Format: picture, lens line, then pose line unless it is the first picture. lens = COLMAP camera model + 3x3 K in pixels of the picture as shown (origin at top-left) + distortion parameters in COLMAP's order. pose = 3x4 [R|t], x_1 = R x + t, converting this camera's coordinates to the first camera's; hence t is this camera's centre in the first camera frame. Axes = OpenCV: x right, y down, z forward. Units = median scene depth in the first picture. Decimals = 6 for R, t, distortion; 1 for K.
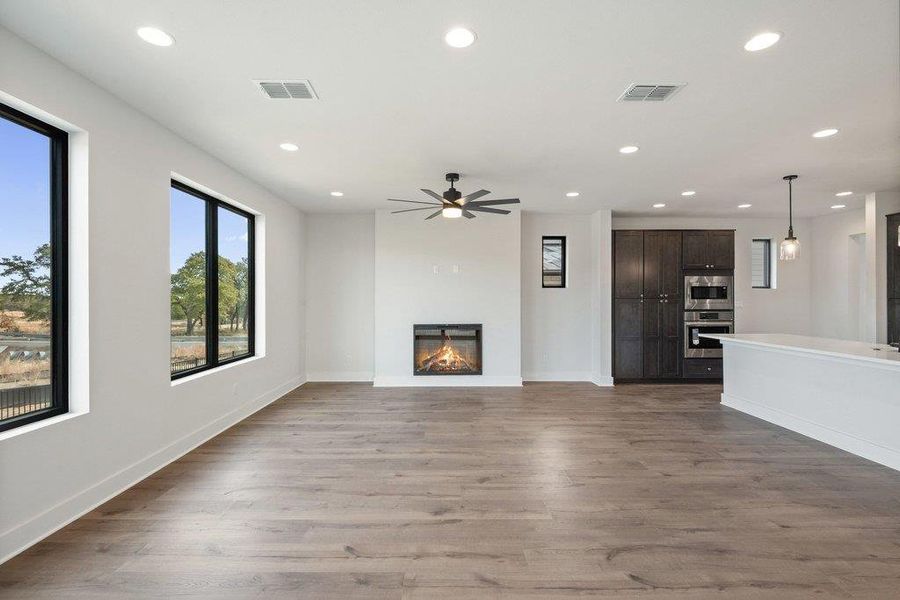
lens RADIAL K [[410.8, 0, 441.9], [0, 410.8, 297.7], [0, 0, 1]] dist [-0.008586, -0.000439]
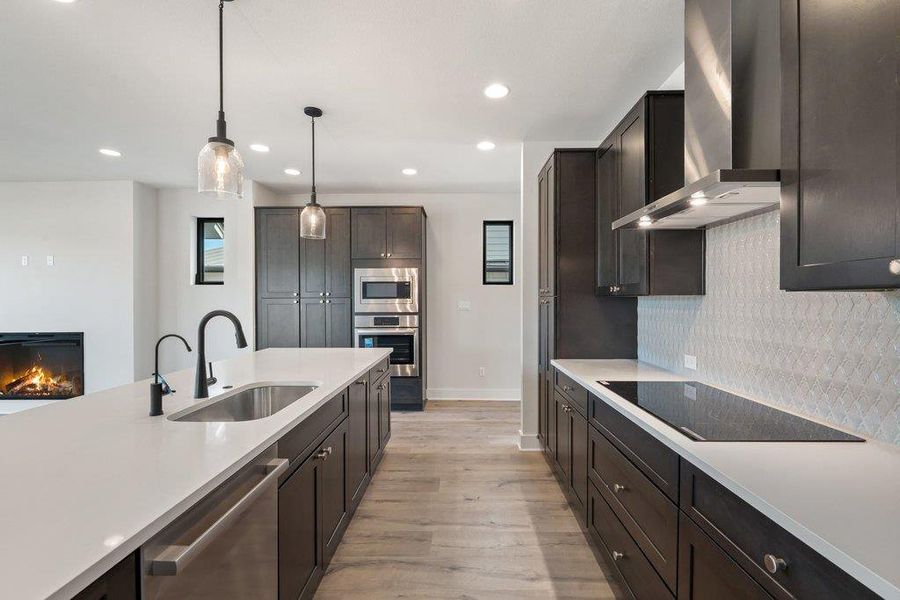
lens RADIAL K [[410.8, 0, 455.7], [0, 410.8, 300.8], [0, 0, 1]] dist [-0.008586, -0.000439]
pose [[0.999832, -0.014005, -0.011861, 0.800846], [0.014140, 0.999836, 0.011341, 0.000904], [0.011700, -0.011507, 0.999865, 0.257231]]
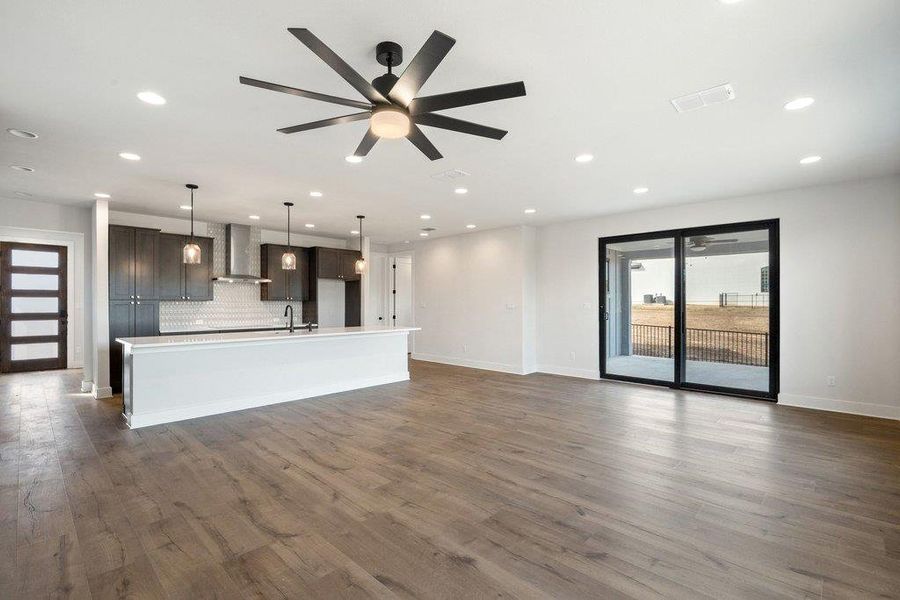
lens RADIAL K [[410.8, 0, 450.6], [0, 410.8, 298.3], [0, 0, 1]] dist [-0.008586, -0.000439]
pose [[-0.730269, 0.006160, 0.683132, -0.275756], [-0.002028, 0.999935, -0.011184, 0.007491], [-0.683157, -0.009552, -0.730209, 0.974535]]
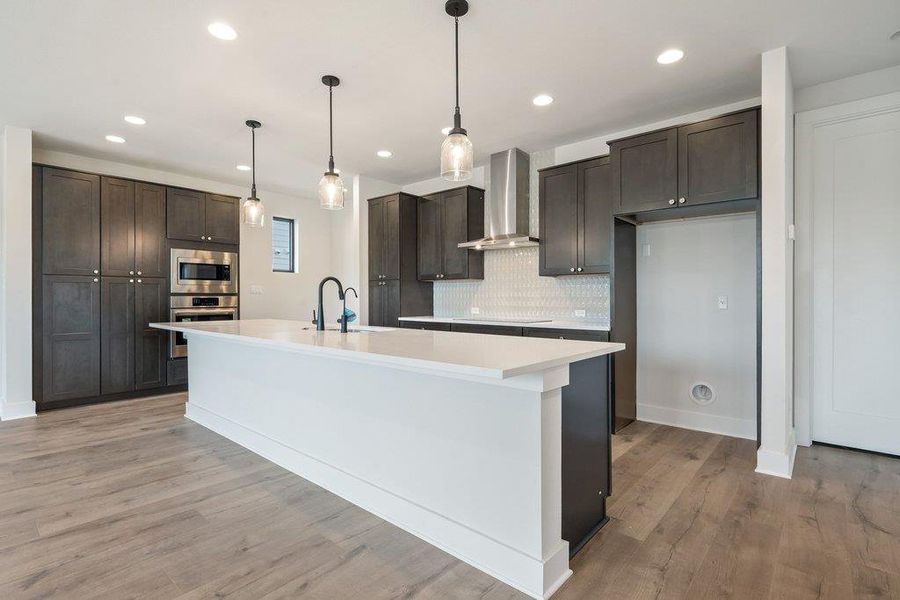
lens RADIAL K [[433.8, 0, 447.9], [0, 433.8, 298.8], [0, 0, 1]] dist [-0.004838, -0.000825]
pose [[0.662824, -0.004508, 0.748761, 0.344352], [-0.001360, 0.999973, 0.007224, 0.033207], [-0.748774, -0.005806, 0.662800, 0.104858]]
